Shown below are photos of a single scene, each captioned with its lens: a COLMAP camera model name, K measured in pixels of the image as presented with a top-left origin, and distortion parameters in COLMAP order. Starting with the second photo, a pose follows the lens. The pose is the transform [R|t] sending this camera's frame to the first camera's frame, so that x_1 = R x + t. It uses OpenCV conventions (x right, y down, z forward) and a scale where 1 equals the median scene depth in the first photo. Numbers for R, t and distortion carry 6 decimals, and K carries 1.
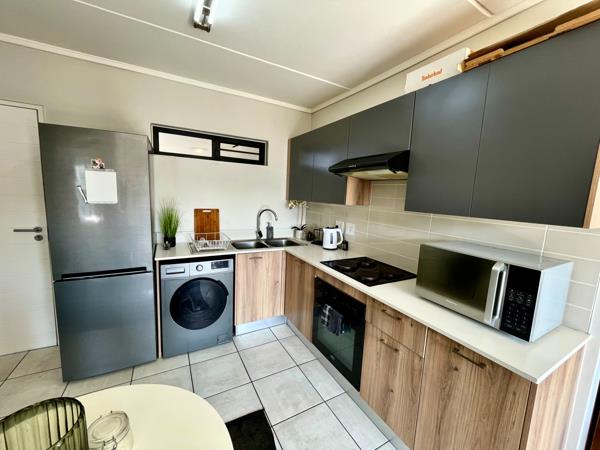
lens RADIAL K [[241.6, 0, 298.1], [0, 241.6, 223.7], [0, 0, 1]] dist [-0.001343, 0.000906]
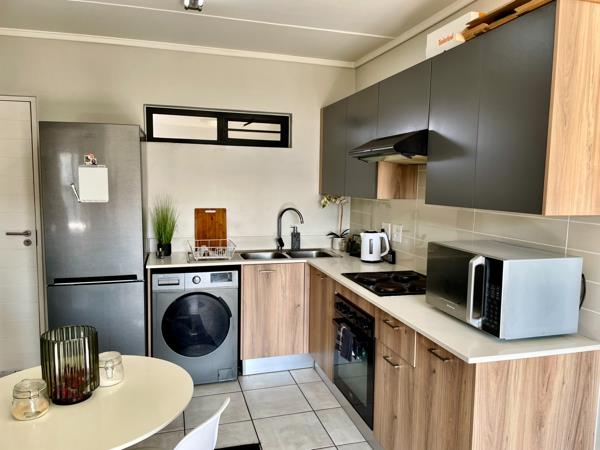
lens RADIAL K [[452.0, 0, 302.8], [0, 452.0, 226.1], [0, 0, 1]] dist [0.081650, -0.096435]
pose [[0.976028, -0.007431, -0.217518, 0.277370], [0.000394, 0.999476, -0.032377, 0.051613], [0.217645, 0.031515, 0.975519, -0.423080]]
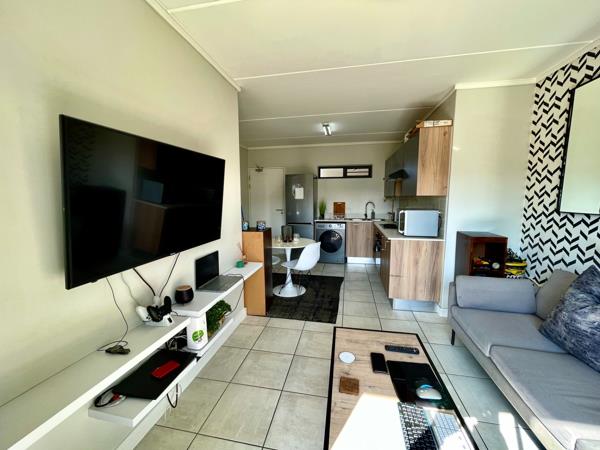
lens RADIAL K [[241.6, 0, 298.2], [0, 241.6, 224.1], [0, 0, 1]] dist [-0.001343, 0.000906]
pose [[0.769059, 0.024535, -0.638707, 0.843191], [-0.044059, 0.998921, -0.014679, 0.212975], [0.637658, 0.039430, 0.769310, -0.999456]]
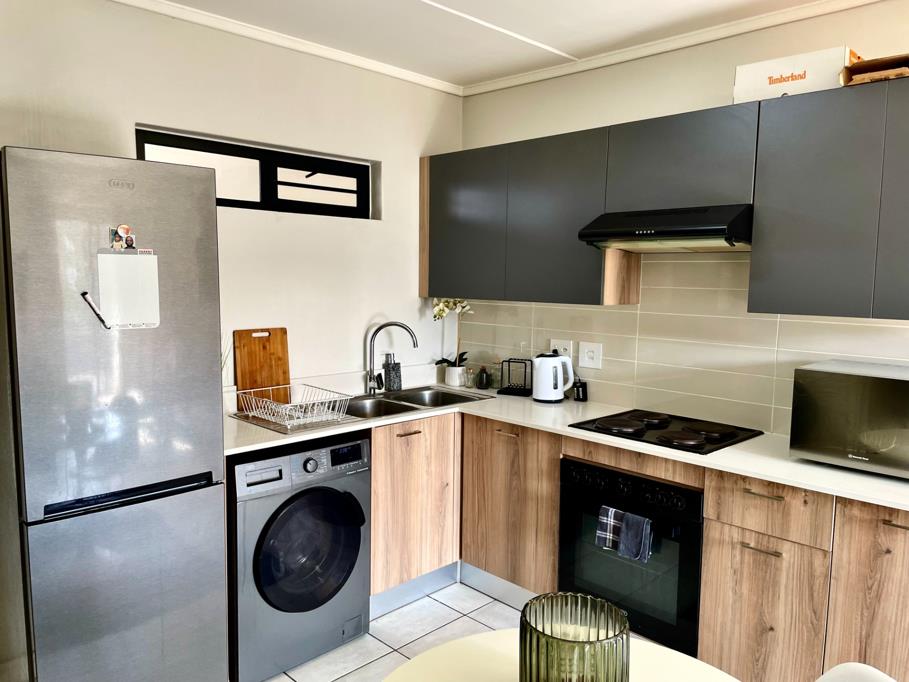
lens RADIAL K [[684.7, 0, 445.3], [0, 684.7, 340.1], [0, 0, 1]] dist [0.081650, -0.096435]
pose [[0.962971, -0.058698, 0.263136, -0.487007], [0.063700, 0.997914, -0.010514, -0.012904], [-0.261970, 0.026886, 0.964701, -0.263036]]
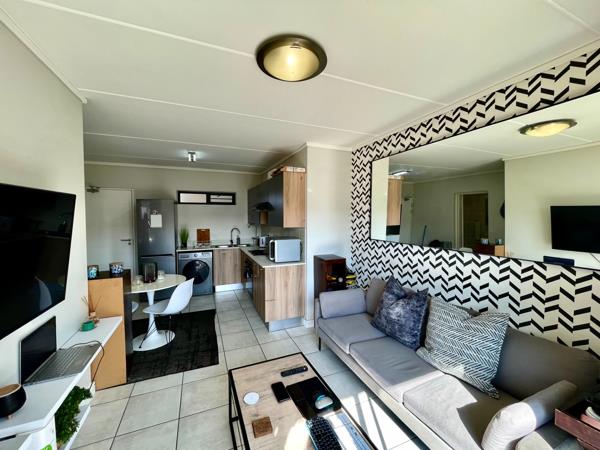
lens RADIAL K [[241.6, 0, 299.0], [0, 241.6, 226.1], [0, 0, 1]] dist [-0.001343, 0.000906]
pose [[0.993425, -0.042126, -0.106454, 0.763477], [0.032235, 0.995146, -0.092983, 0.153173], [0.109854, 0.088940, 0.989960, -1.083434]]
